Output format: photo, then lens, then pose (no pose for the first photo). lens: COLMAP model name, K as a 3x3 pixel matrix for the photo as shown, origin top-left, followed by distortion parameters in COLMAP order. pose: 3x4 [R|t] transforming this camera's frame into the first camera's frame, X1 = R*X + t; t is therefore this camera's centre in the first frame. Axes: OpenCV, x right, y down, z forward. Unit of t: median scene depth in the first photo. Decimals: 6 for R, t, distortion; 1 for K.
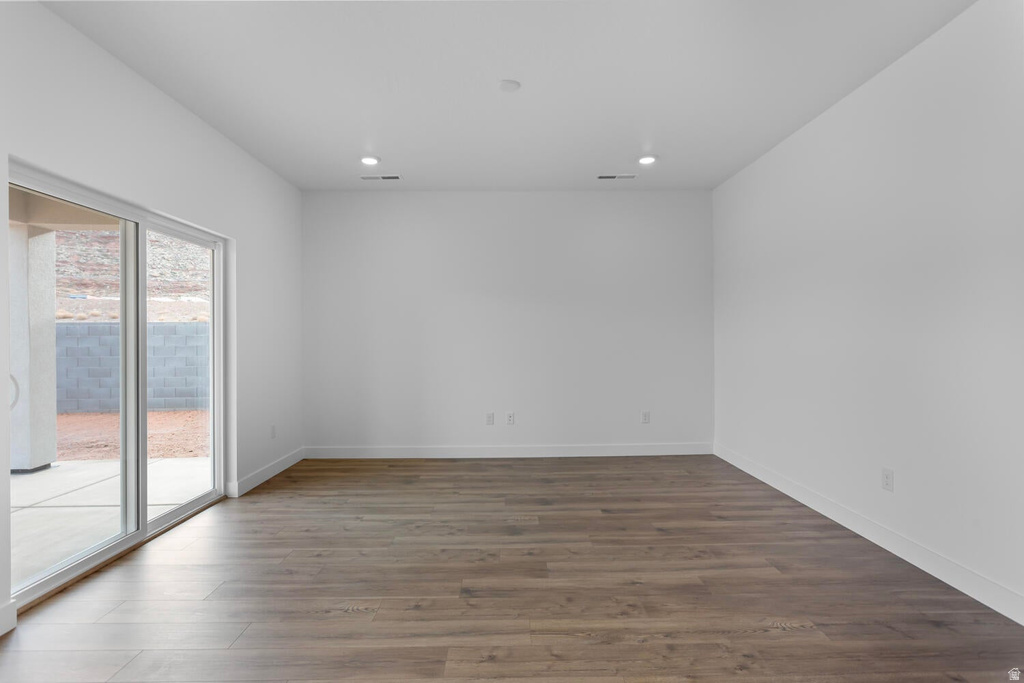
lens RADIAL K [[505.0, 0, 512.0], [0, 505.0, 341.5], [0, 0, 1]] dist [-0.004119, 0.004897]
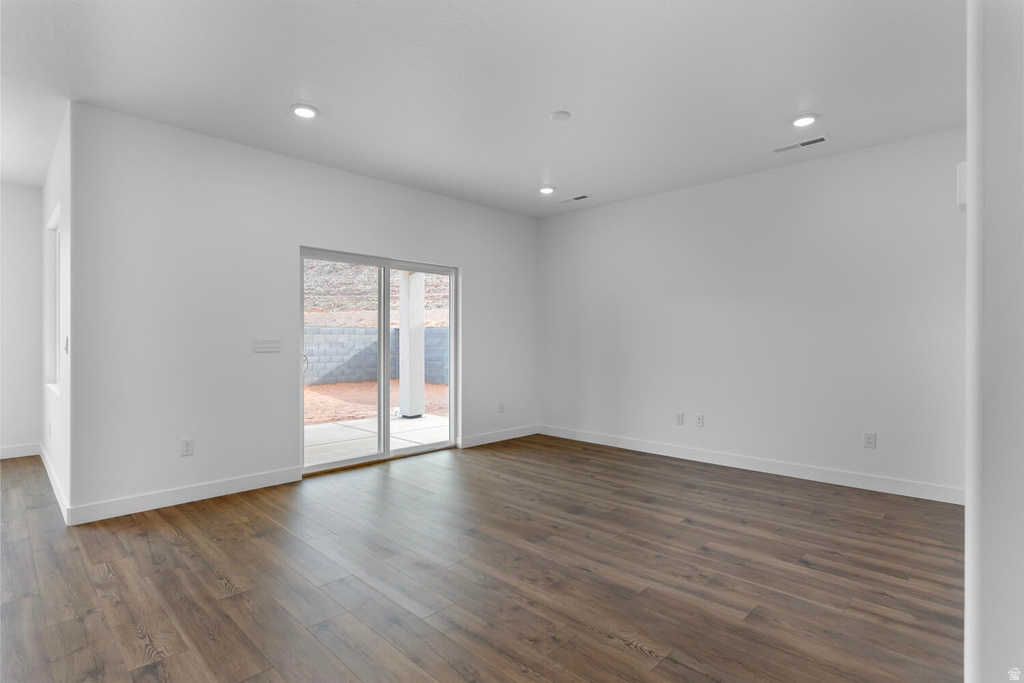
lens RADIAL K [[505.0, 0, 512.0], [0, 505.0, 341.5], [0, 0, 1]] dist [-0.004119, 0.004897]
pose [[0.708212, 0.008476, -0.705949, 0.680995], [-0.006428, 0.999964, 0.005558, -0.002559], [0.705970, 0.000602, 0.708241, 0.111556]]
